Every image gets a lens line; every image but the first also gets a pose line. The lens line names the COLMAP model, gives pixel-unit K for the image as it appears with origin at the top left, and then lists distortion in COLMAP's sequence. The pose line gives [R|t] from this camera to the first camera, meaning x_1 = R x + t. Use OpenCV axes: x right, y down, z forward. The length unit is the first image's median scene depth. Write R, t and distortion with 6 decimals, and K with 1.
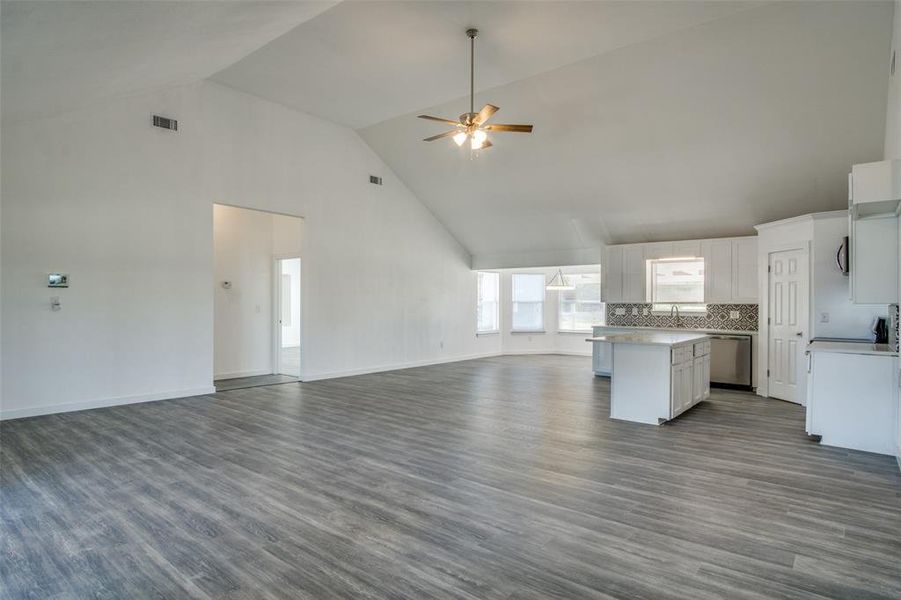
lens RADIAL K [[493.0, 0, 428.9], [0, 493.0, 307.7], [0, 0, 1]] dist [-0.030126, 0.006666]
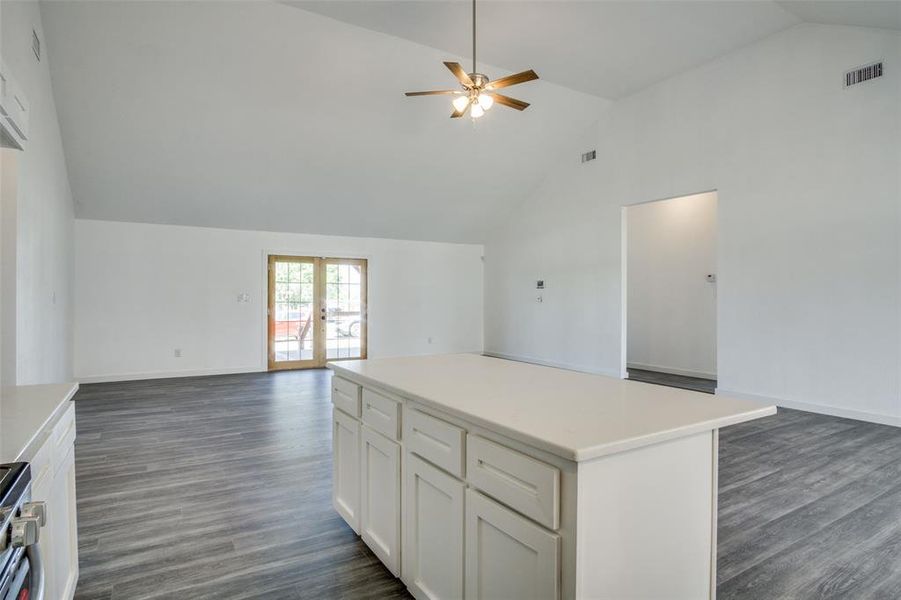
lens RADIAL K [[493.0, 0, 449.0], [0, 493.0, 297.7], [0, 0, 1]] dist [-0.030126, 0.006666]
pose [[-0.298195, -0.009507, -0.954458, 1.200401], [-0.009500, 0.999930, -0.006992, 0.007735], [0.954458, 0.006982, -0.298265, 1.585592]]
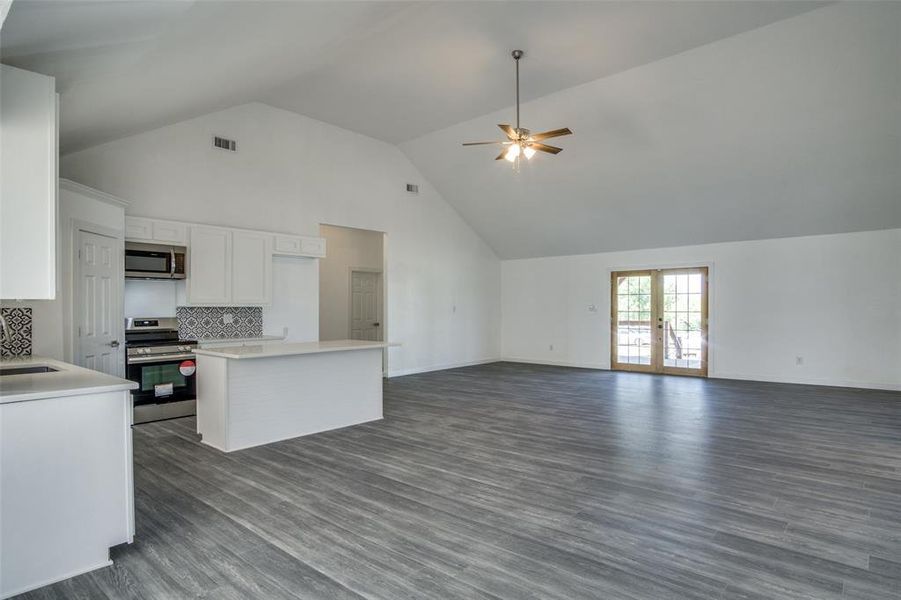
lens RADIAL K [[493.0, 0, 427.4], [0, 493.0, 309.1], [0, 0, 1]] dist [-0.030126, 0.006666]
pose [[-0.999928, -0.000659, 0.012001, 0.364880], [-0.000557, 0.999964, 0.008517, -0.013744], [-0.012006, 0.008509, -0.999892, 2.683782]]
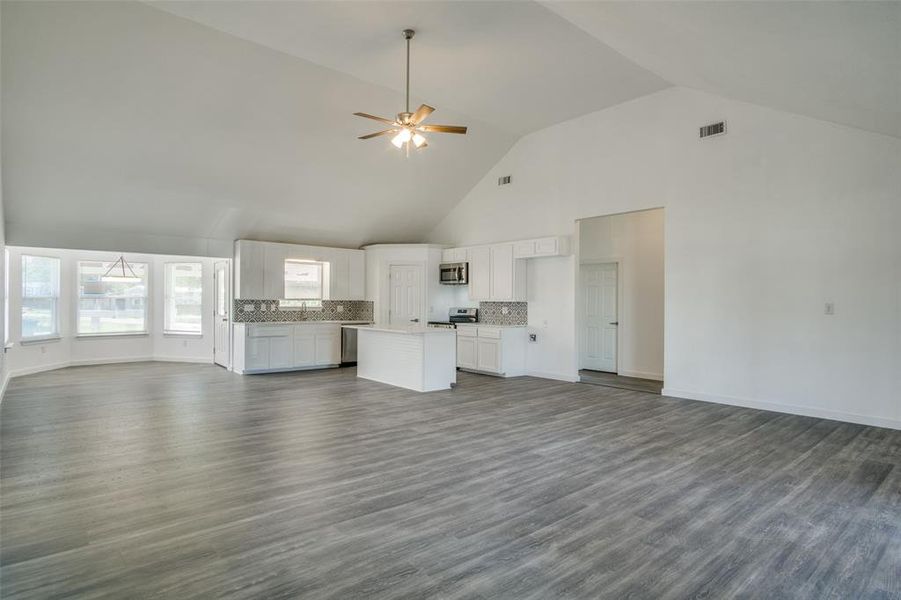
lens RADIAL K [[493.0, 0, 449.0], [0, 493.0, 302.3], [0, 0, 1]] dist [-0.030126, 0.006666]
pose [[0.164236, -0.006714, 0.986398, -1.148811], [0.003048, 0.999976, 0.006299, -0.018696], [-0.986416, 0.001972, 0.164253, 0.966502]]
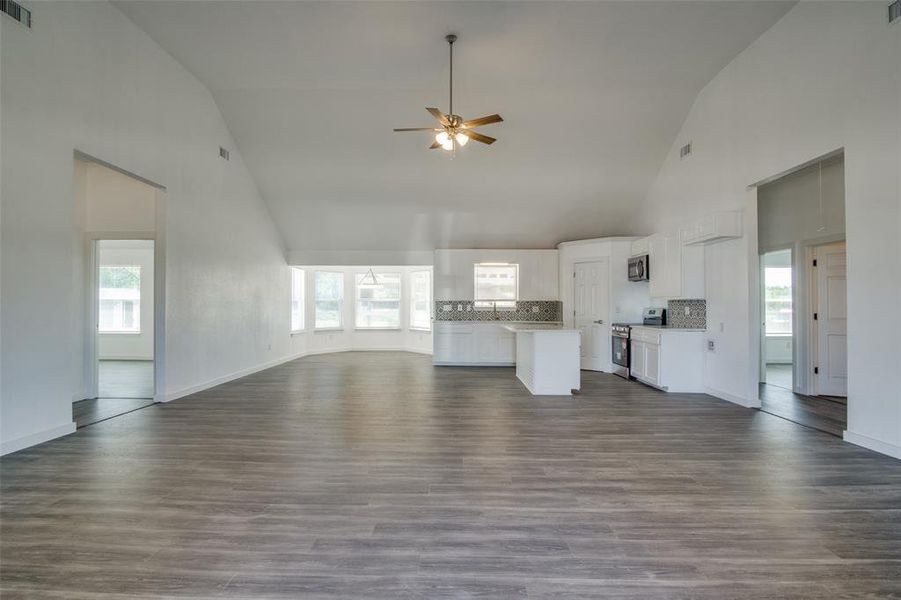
lens RADIAL K [[493.0, 0, 436.9], [0, 493.0, 303.1], [0, 0, 1]] dist [-0.030126, 0.006666]
pose [[0.781674, -0.001918, 0.623684, -0.751070], [0.008019, 0.999944, -0.006976, 0.009579], [-0.623635, 0.010454, 0.781646, 0.271007]]
